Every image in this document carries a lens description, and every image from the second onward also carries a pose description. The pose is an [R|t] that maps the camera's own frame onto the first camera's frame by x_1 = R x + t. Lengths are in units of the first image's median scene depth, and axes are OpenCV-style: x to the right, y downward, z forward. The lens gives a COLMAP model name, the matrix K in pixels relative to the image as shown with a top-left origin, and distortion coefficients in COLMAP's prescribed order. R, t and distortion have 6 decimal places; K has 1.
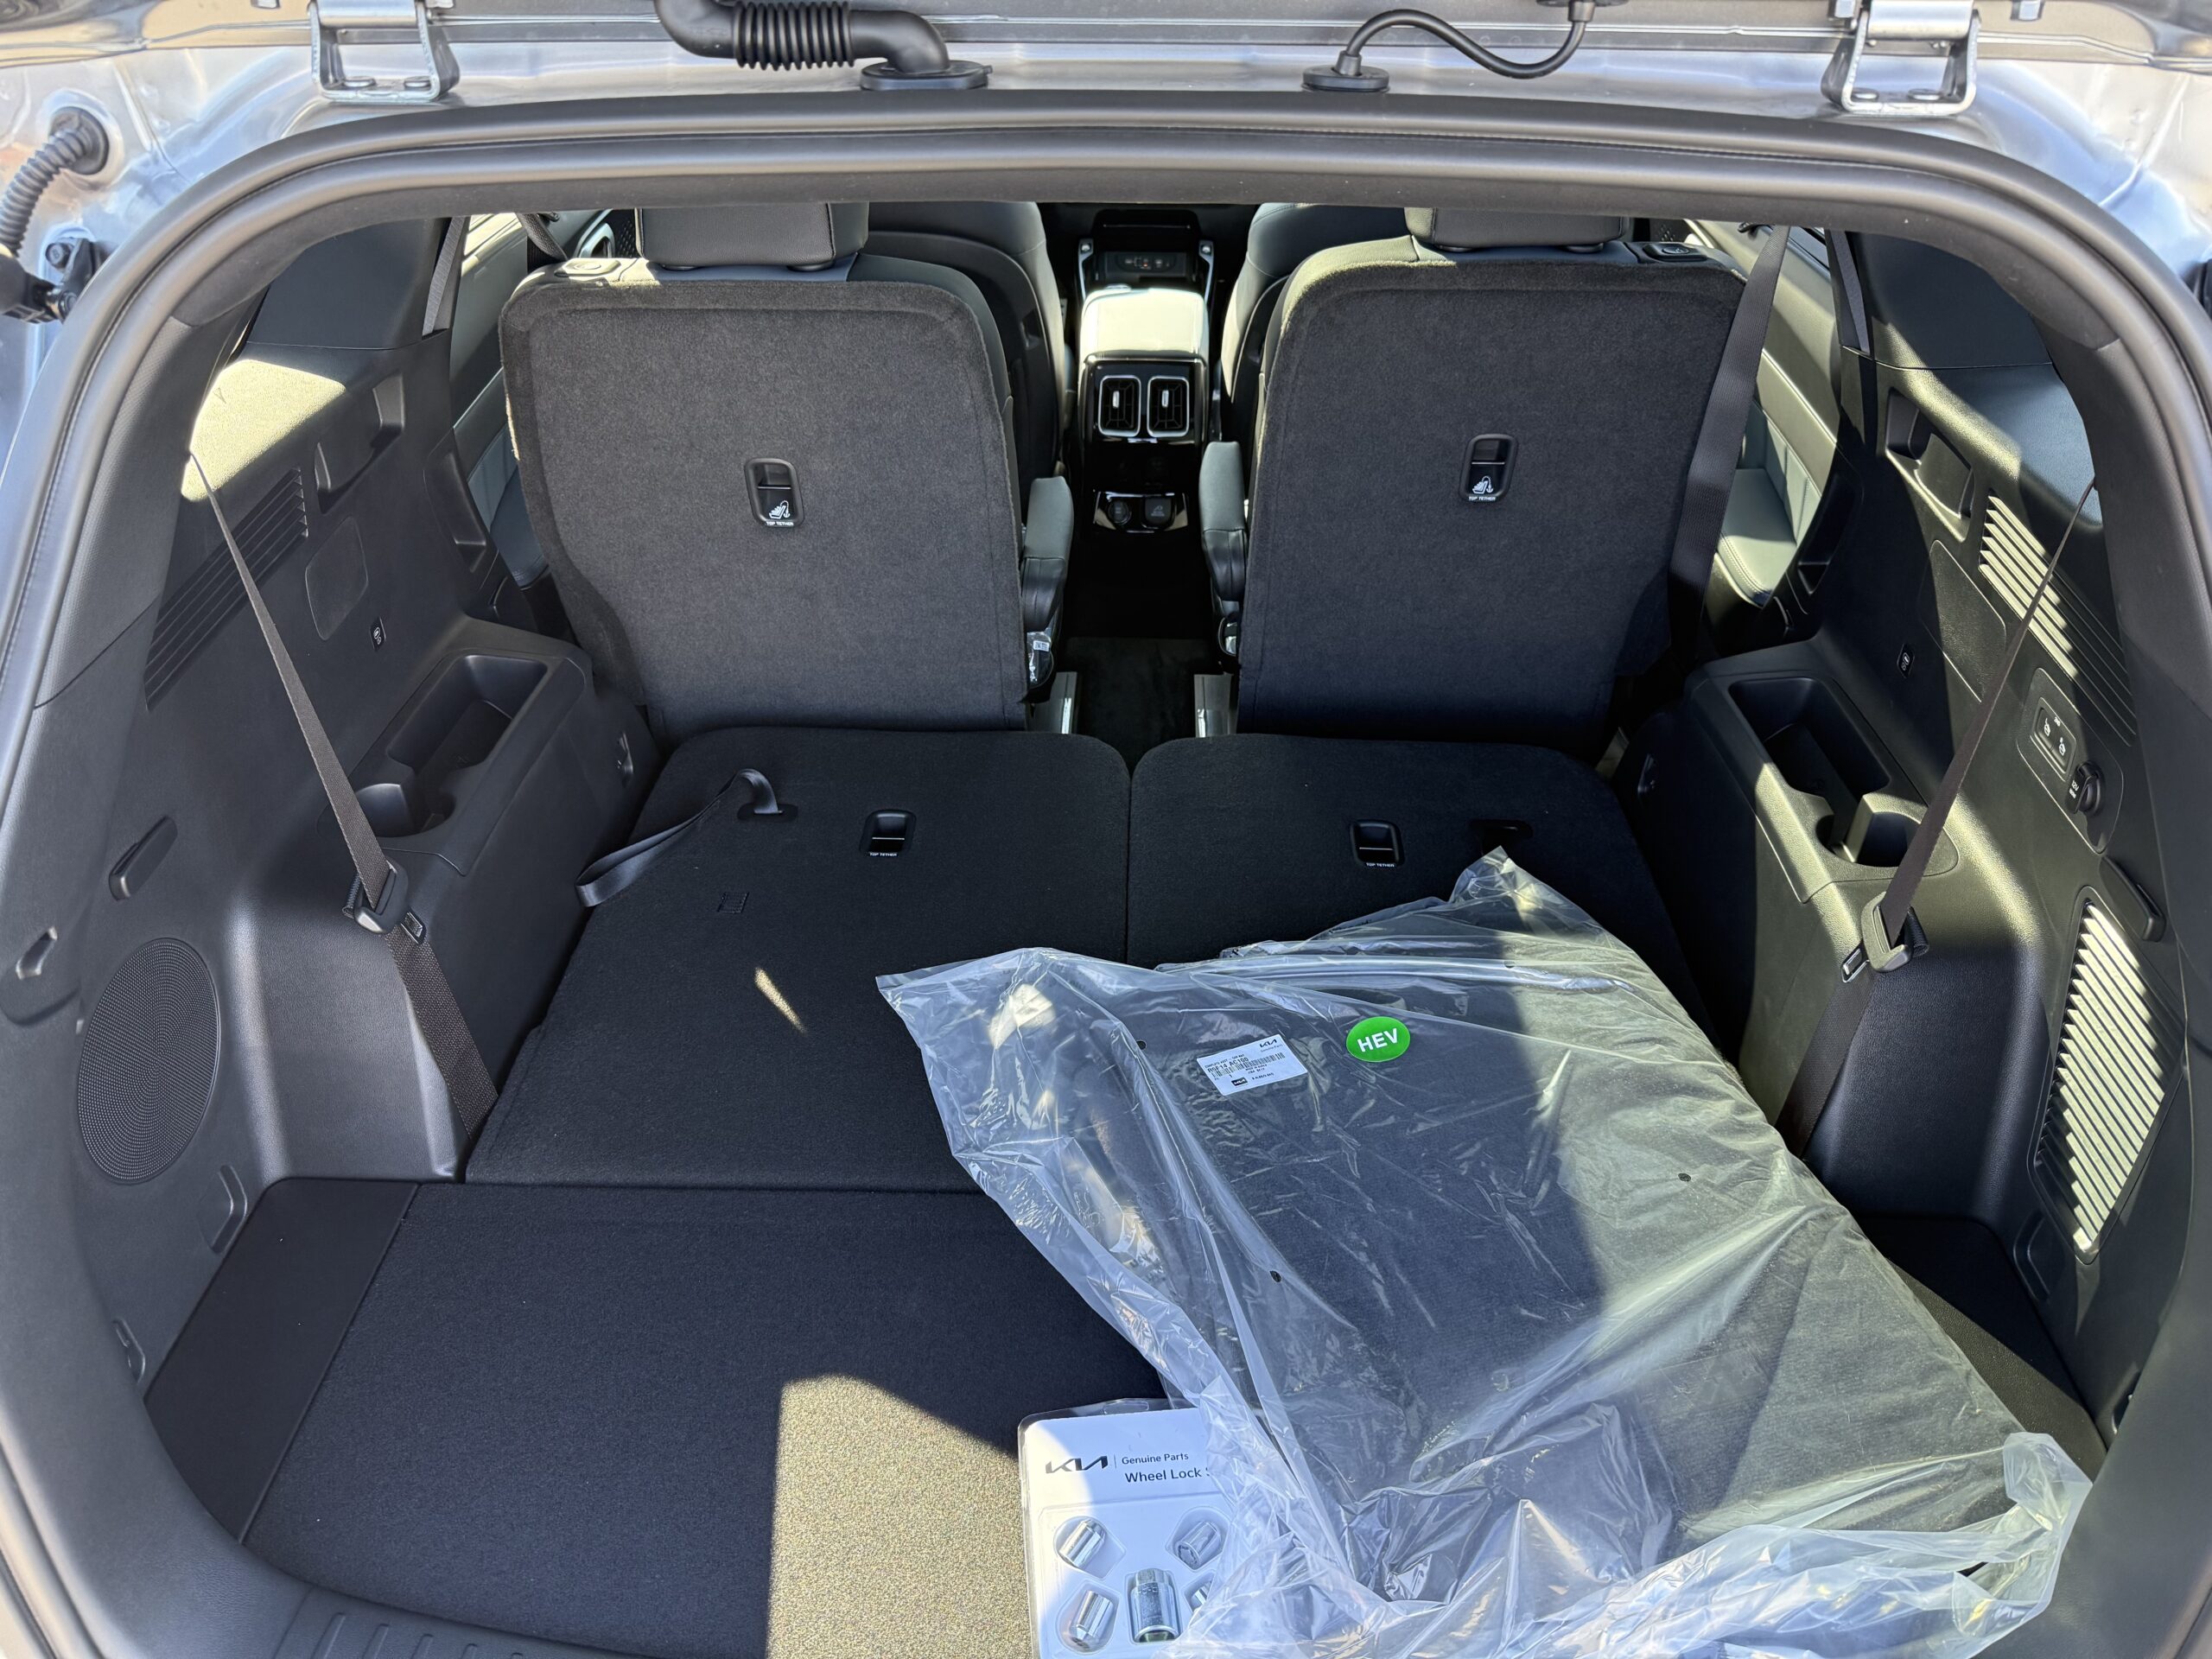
lens RADIAL K [[1532.0, 0, 1104.4], [0, 1532.0, 862.7], [0, 0, 1]] dist [0.014227, -0.013107]
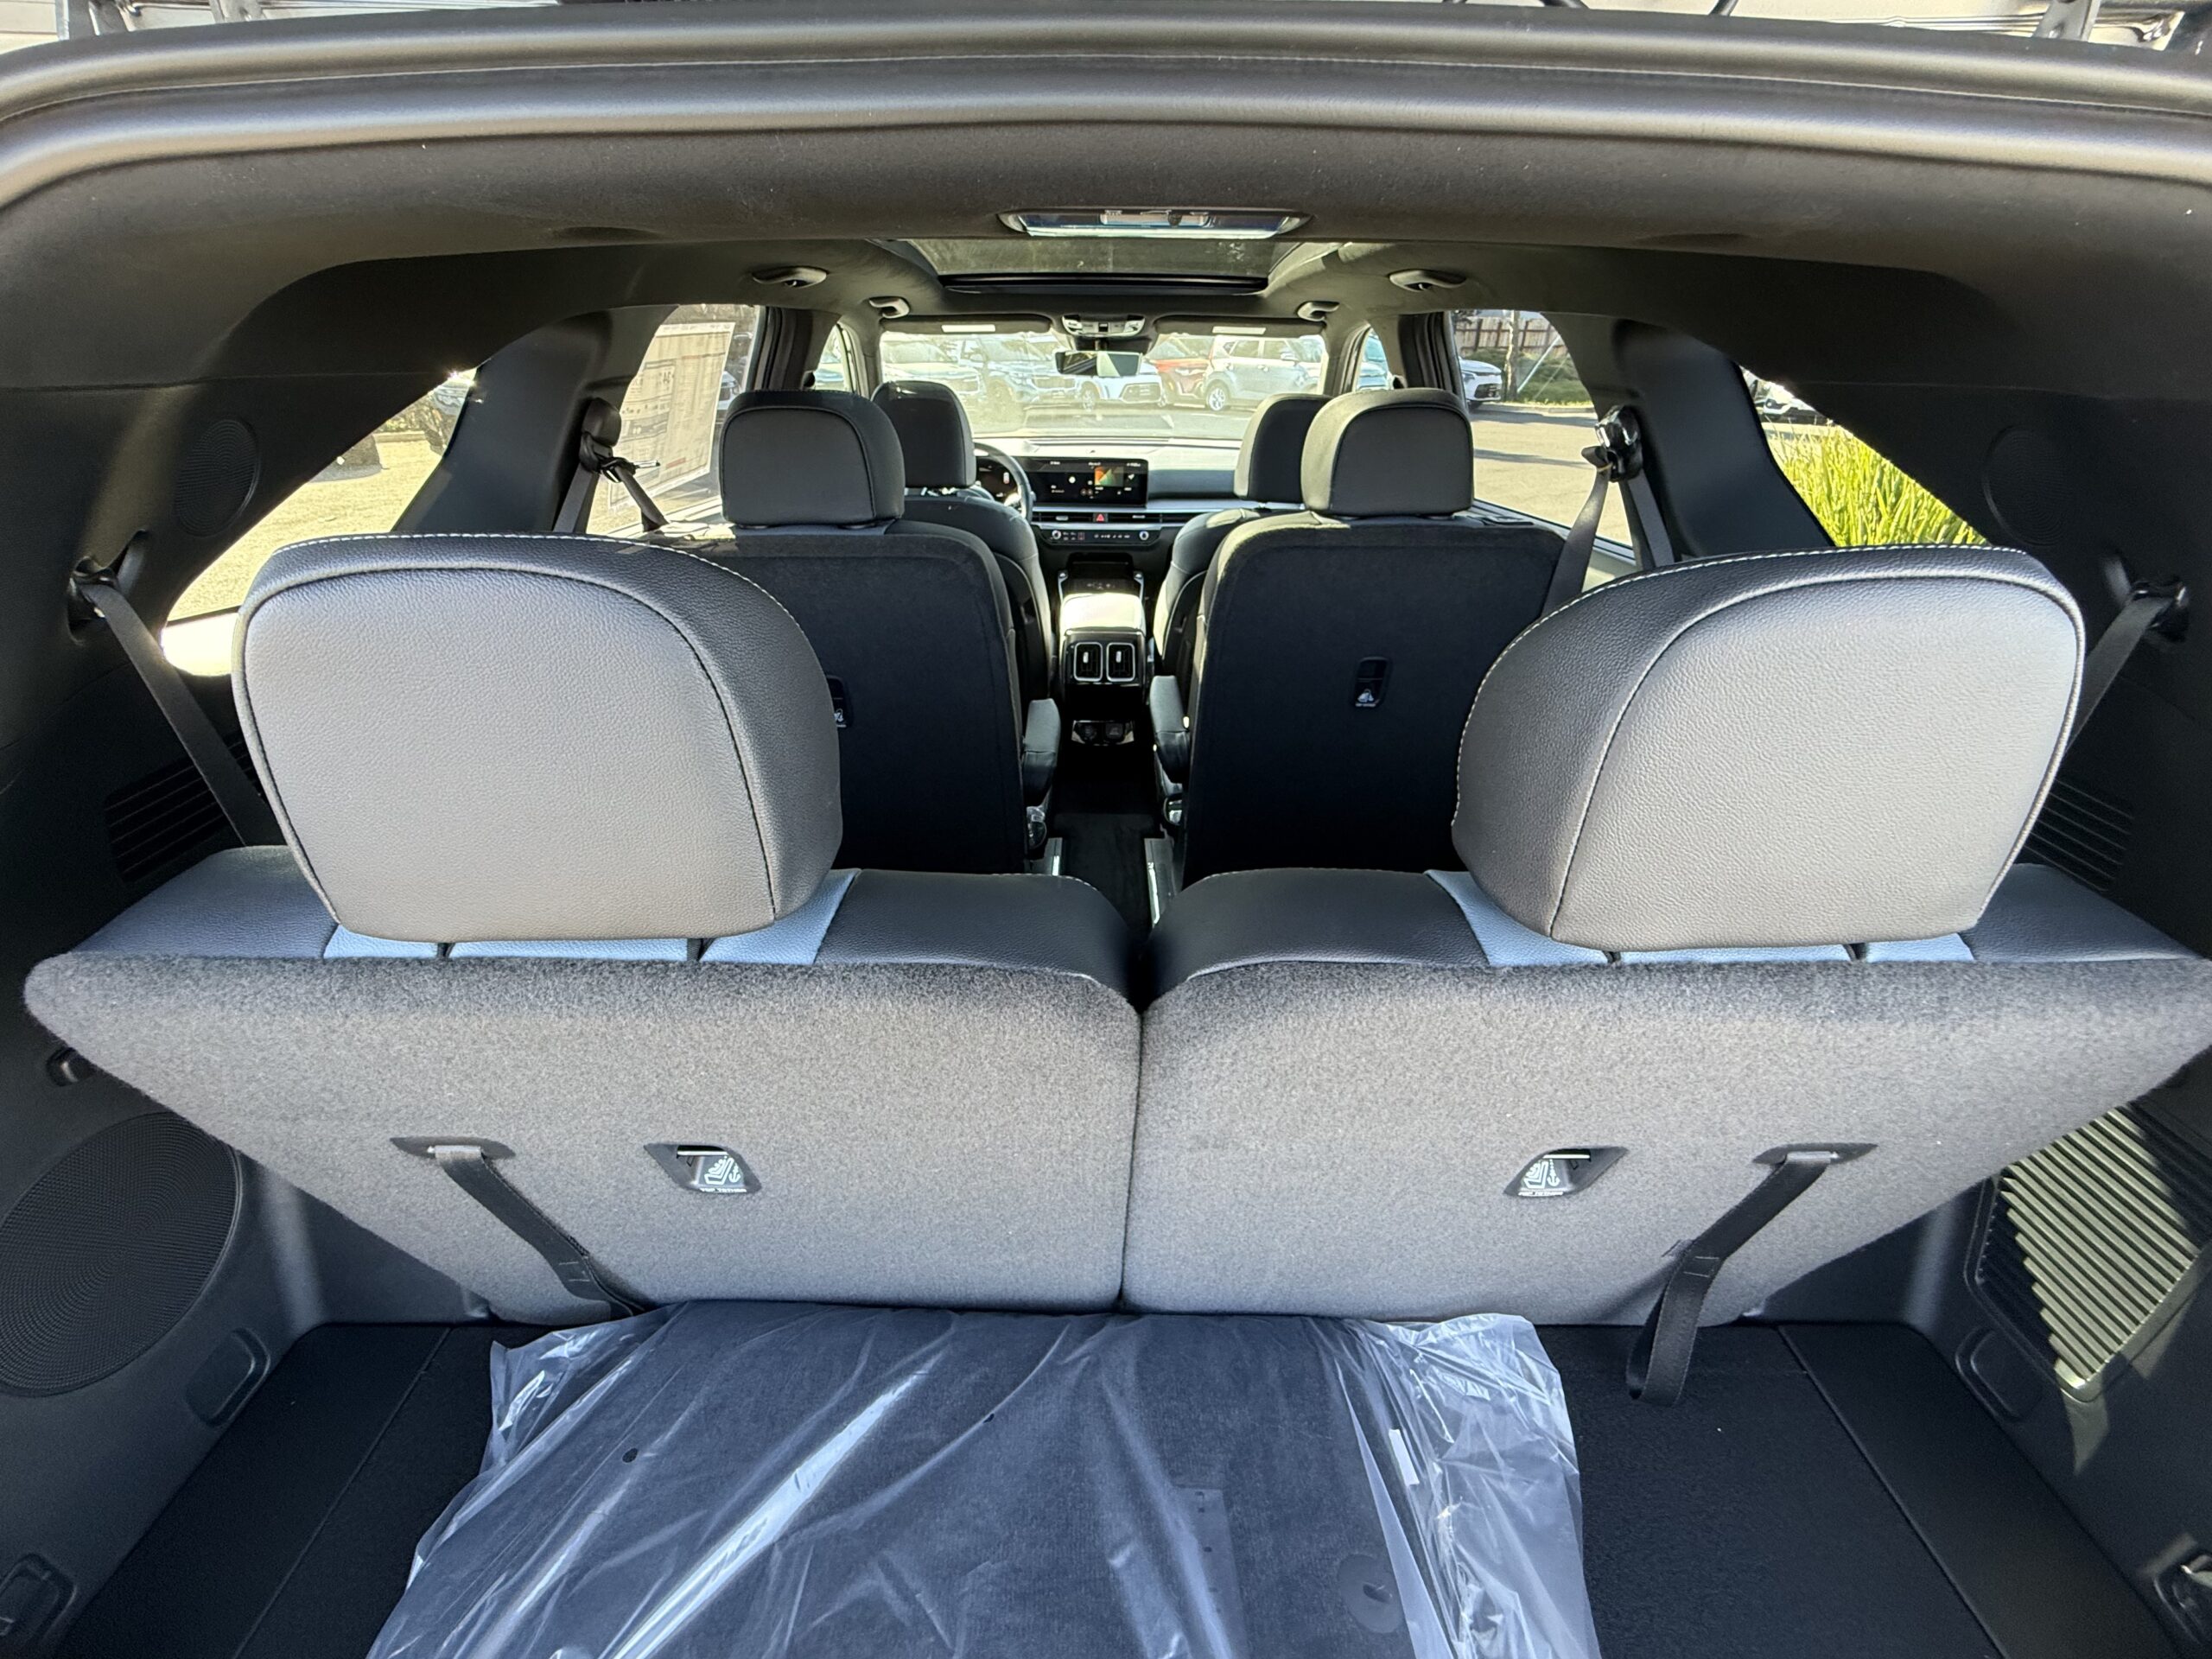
lens RADIAL K [[867.9, 0, 1095.1], [0, 867.9, 831.1], [0, 0, 1]] dist [0.000017, 0.000085]
pose [[0.999529, -0.013626, 0.027507, -0.009961], [0.017162, 0.991001, -0.132749, -0.023395], [-0.025450, 0.133158, 0.990768, 0.203272]]
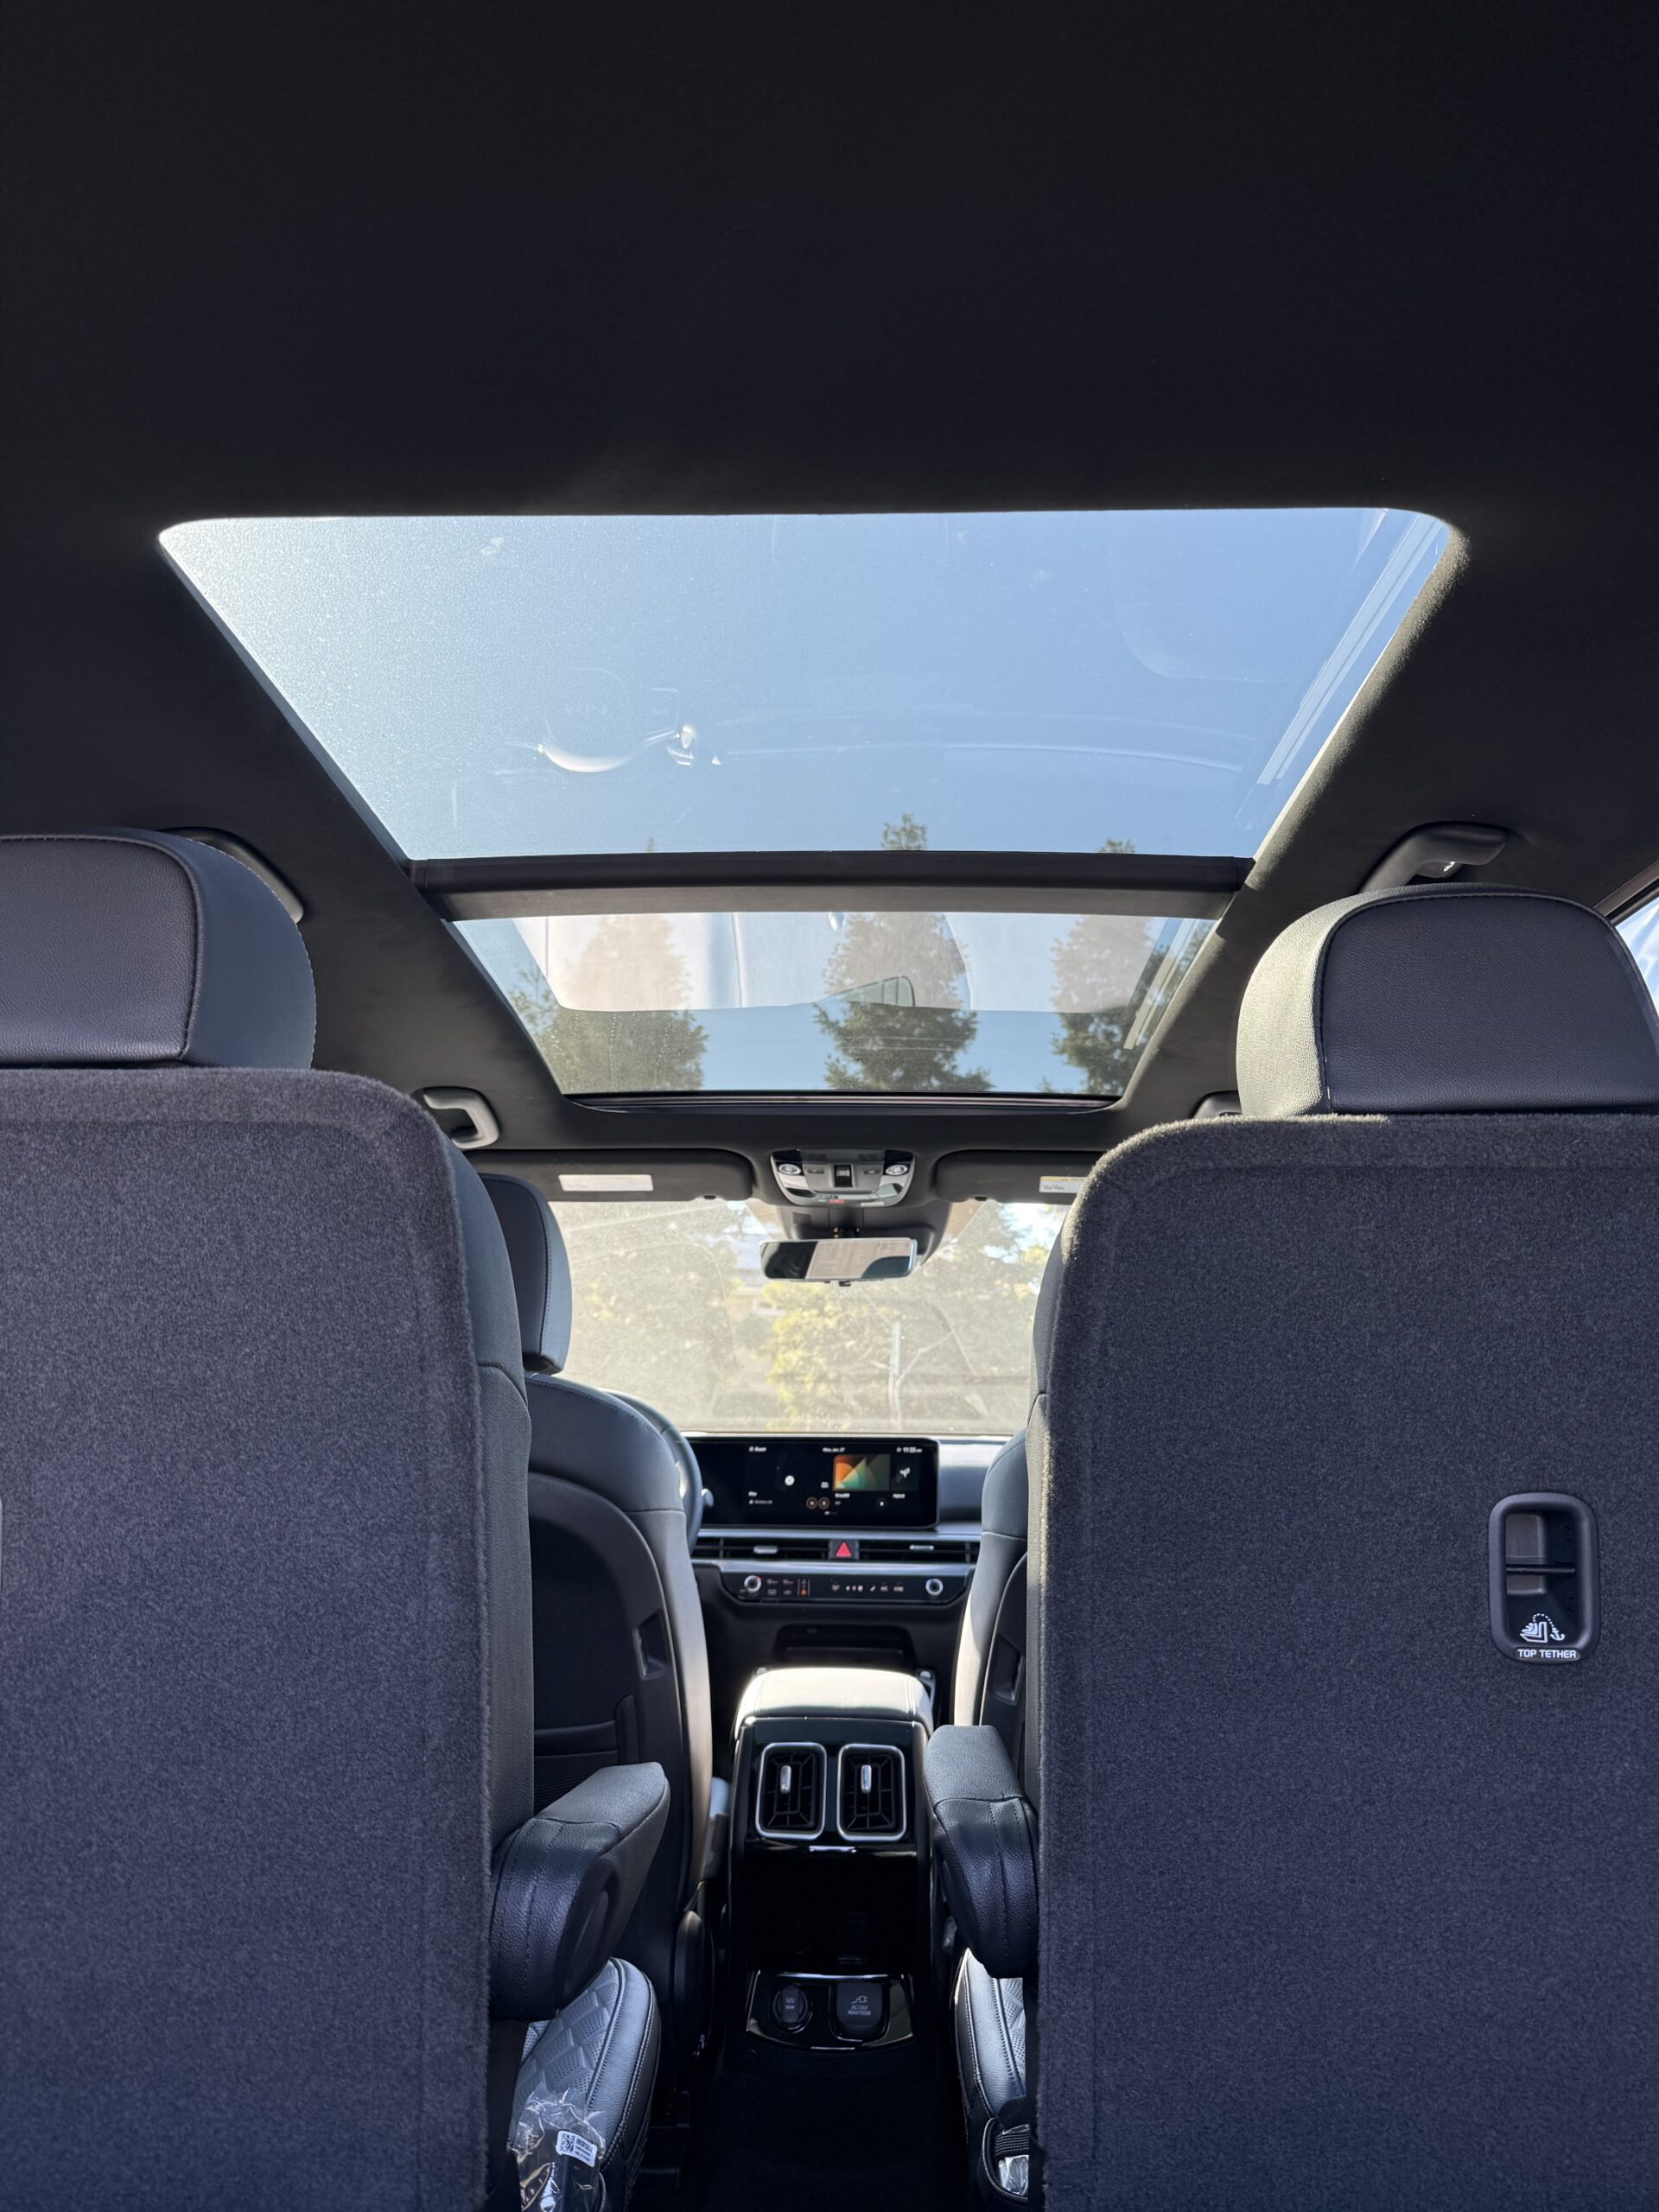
lens RADIAL K [[1532.0, 0, 831.7], [0, 1532.0, 1096.9], [0, 0, 1]] dist [0.014227, -0.013107]
pose [[0.999967, 0.008061, -0.000480, 0.026704], [-0.005380, 0.620684, -0.784042, 0.012027], [-0.006022, 0.784019, 0.620708, 0.452179]]
